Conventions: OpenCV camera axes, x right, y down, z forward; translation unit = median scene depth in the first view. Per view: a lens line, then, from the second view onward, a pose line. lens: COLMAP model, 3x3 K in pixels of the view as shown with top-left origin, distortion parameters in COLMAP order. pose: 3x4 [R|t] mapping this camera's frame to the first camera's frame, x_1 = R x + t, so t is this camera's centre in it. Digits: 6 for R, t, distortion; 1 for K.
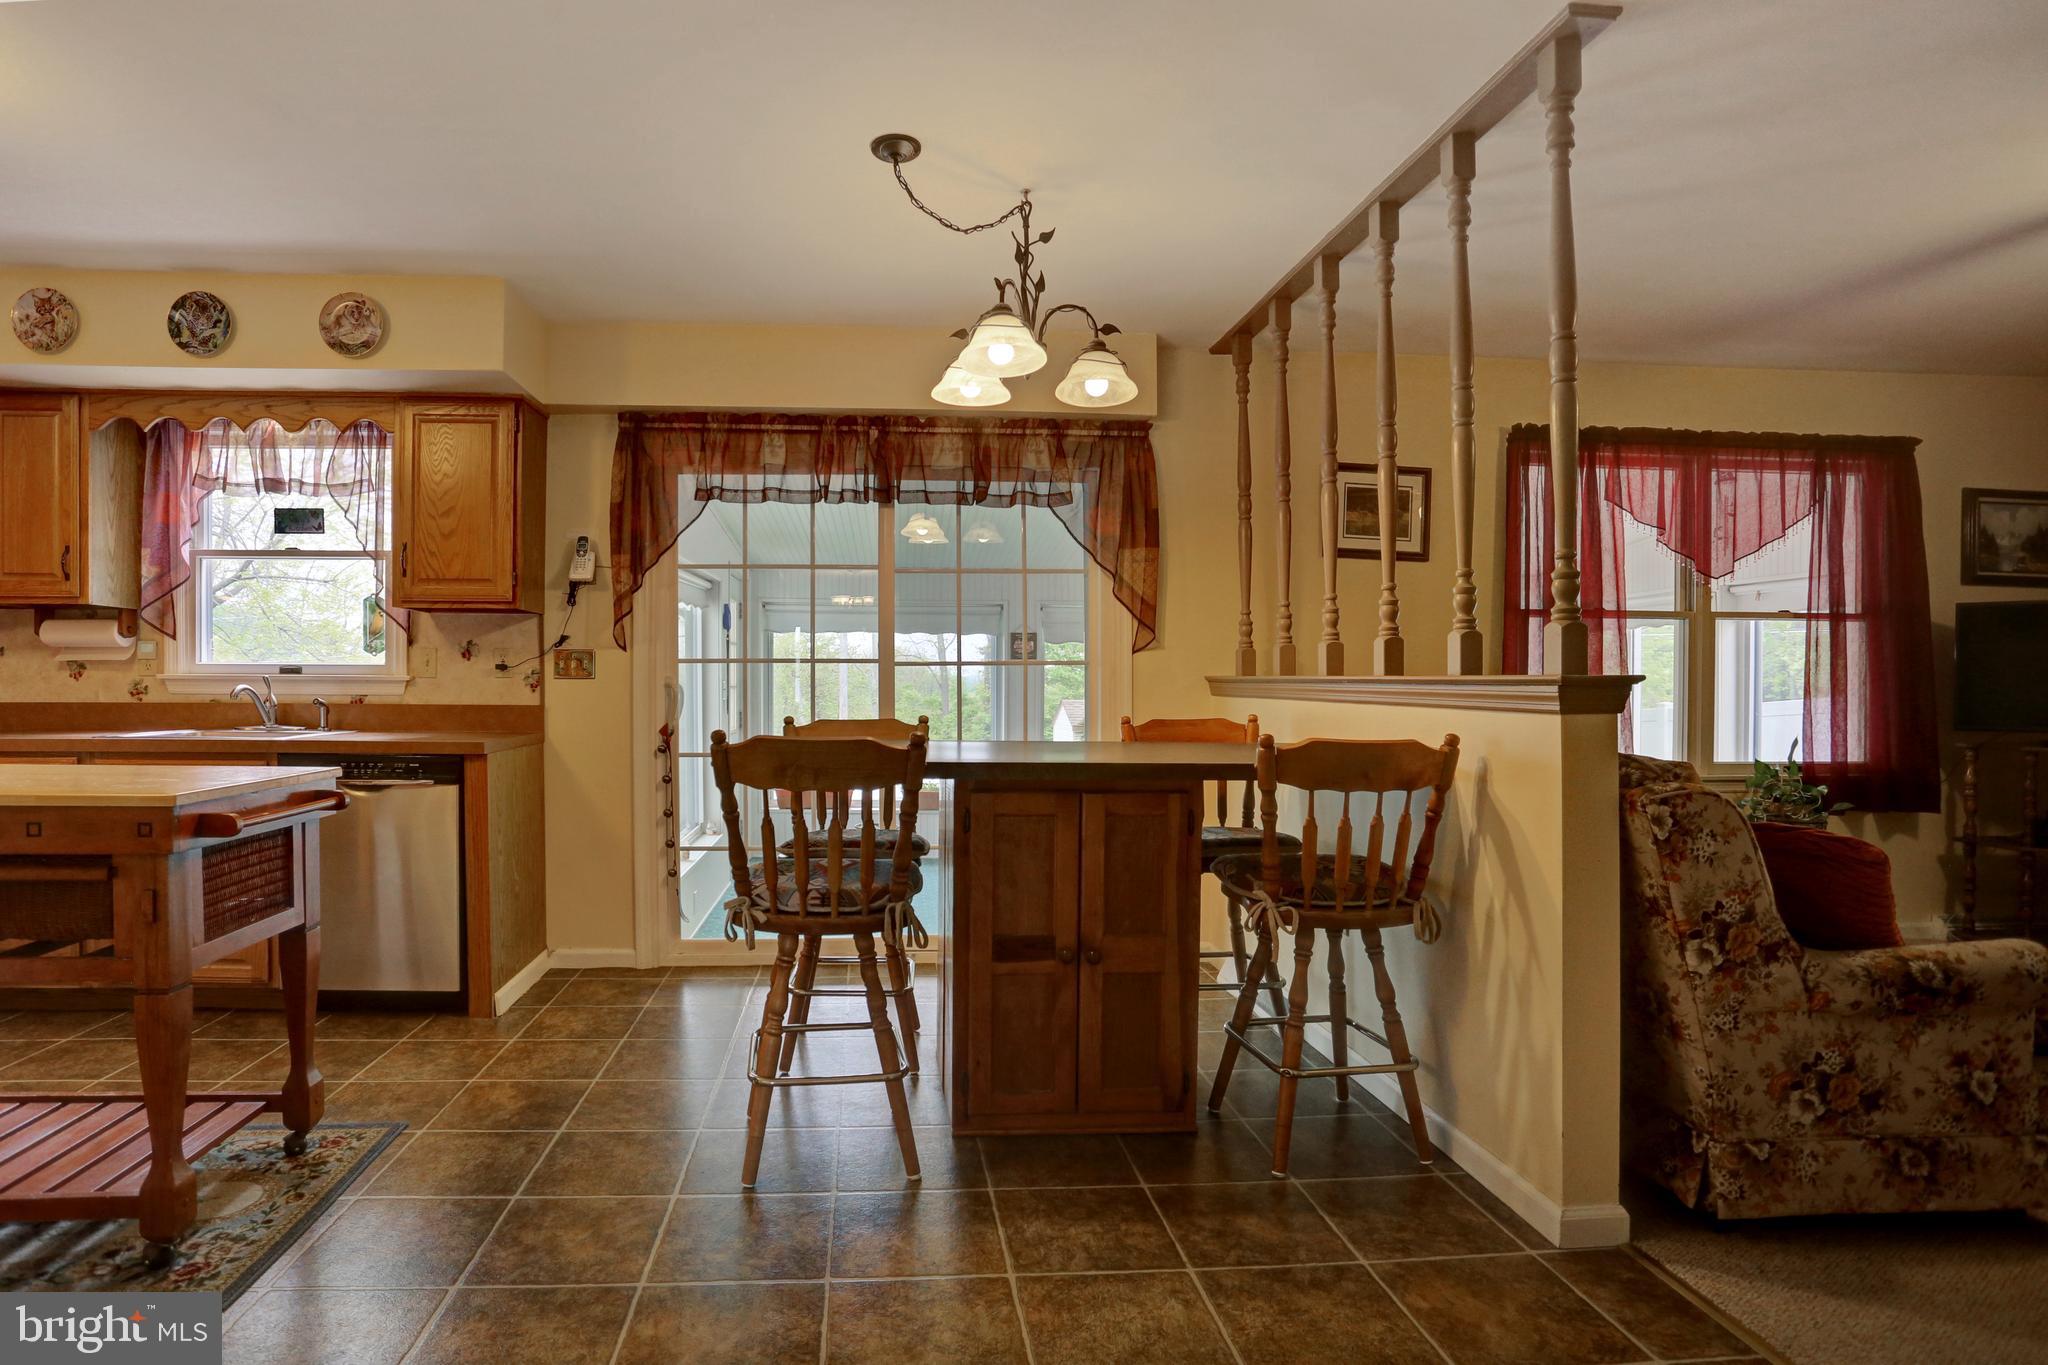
lens RADIAL K [[1080.0, 0, 951.2], [0, 1080.0, 693.0], [0, 0, 1]] dist [-0.077306, 0.036486]
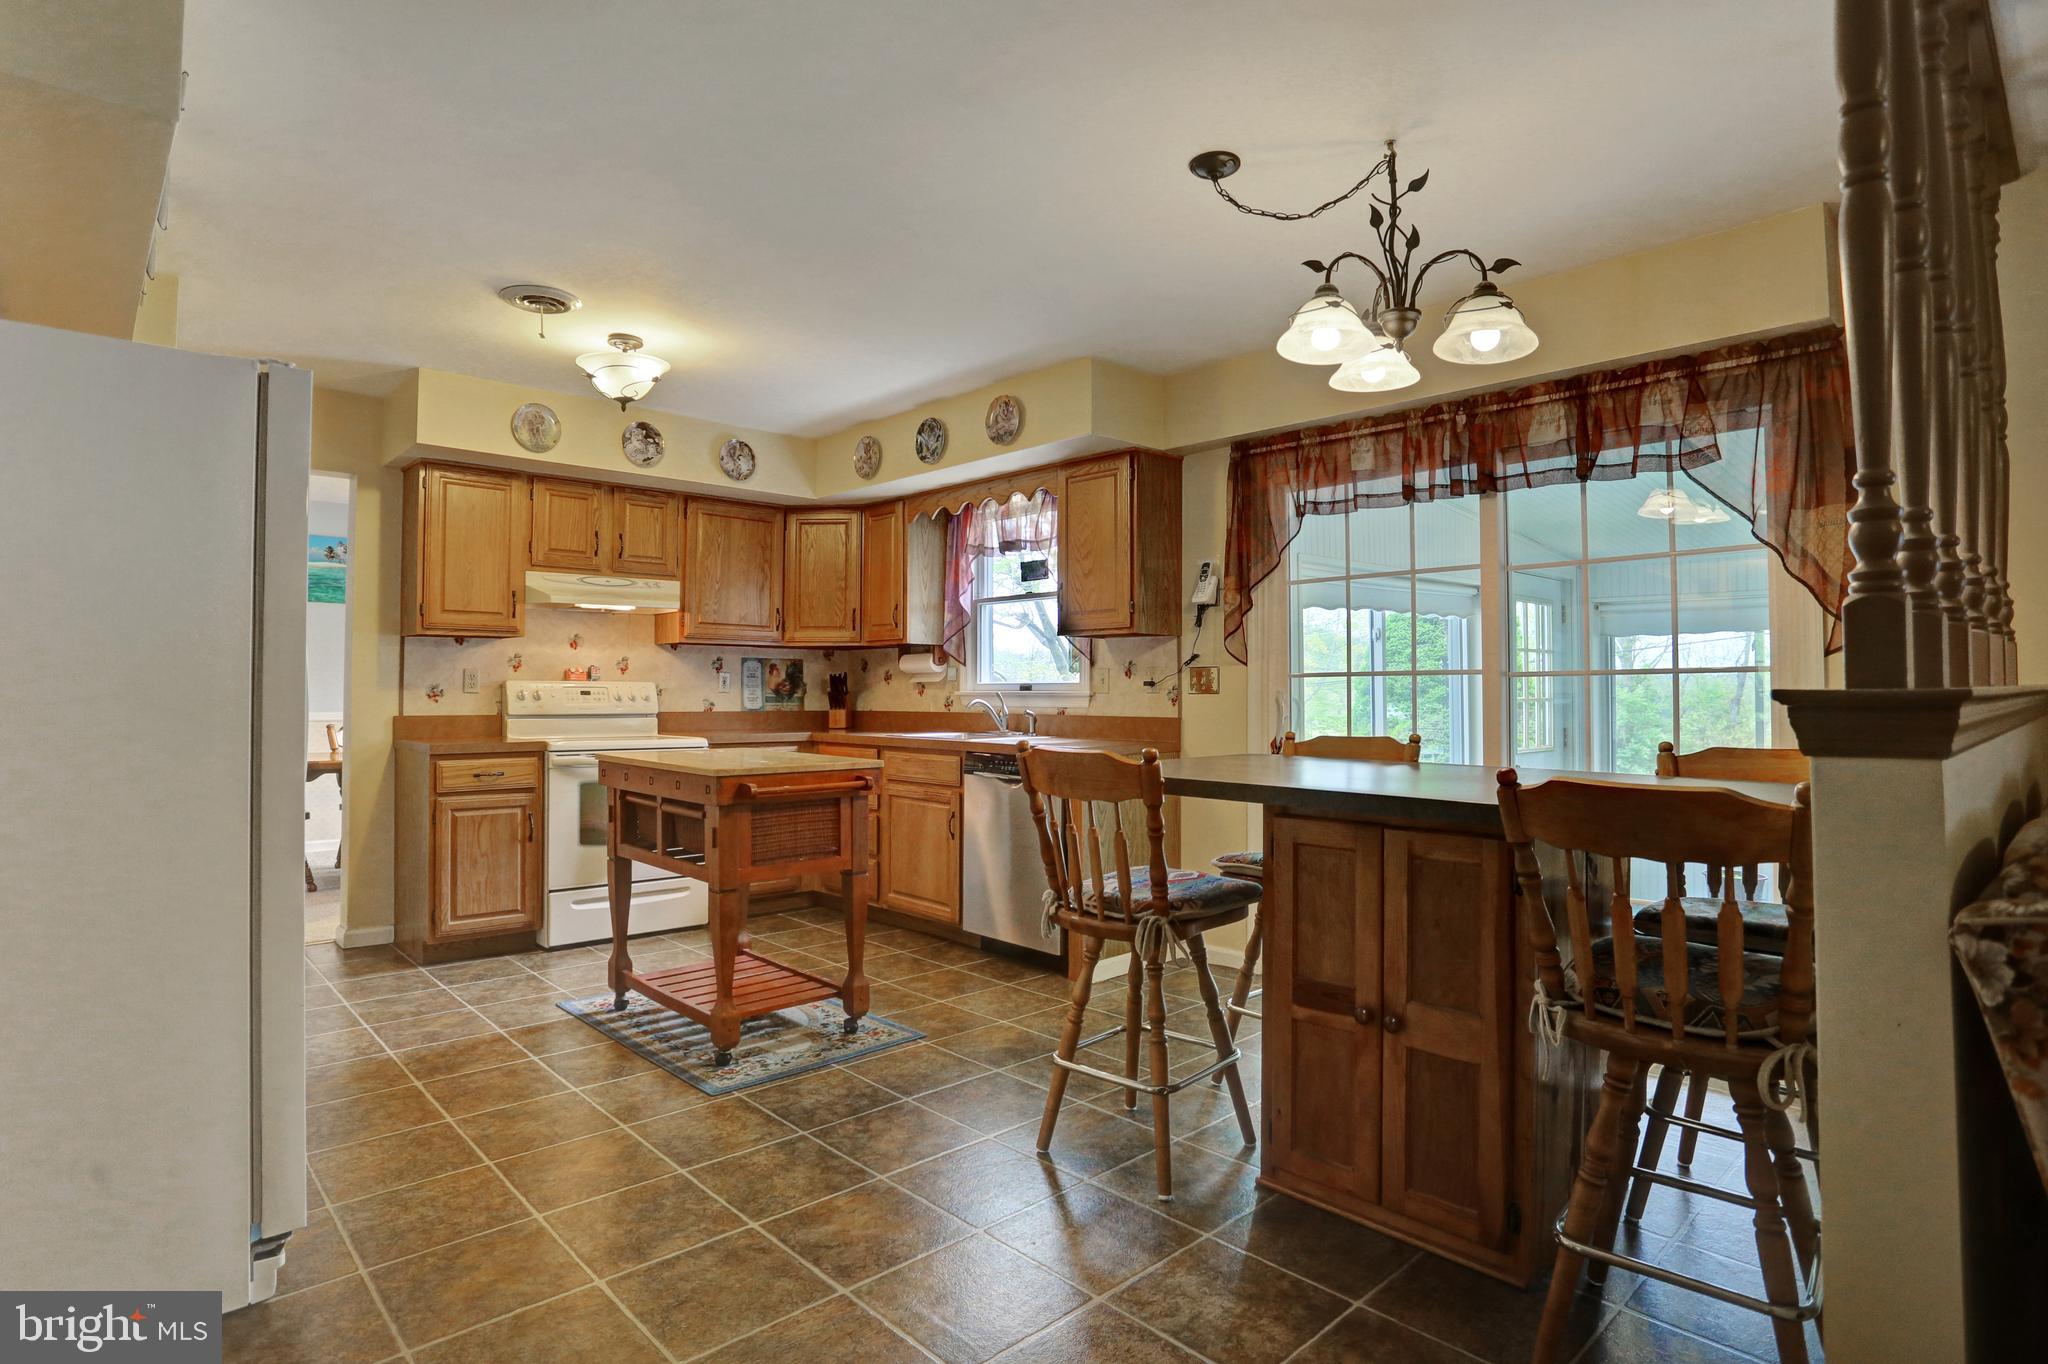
lens RADIAL K [[1082.9, 0, 958.9], [0, 1082.9, 659.7], [0, 0, 1]] dist [-0.077847, 0.000328]
pose [[0.601546, -0.028346, -0.798335, 0.387311], [-0.005535, 0.999198, -0.039648, -0.003262], [0.798819, 0.028269, 0.600907, 0.143053]]
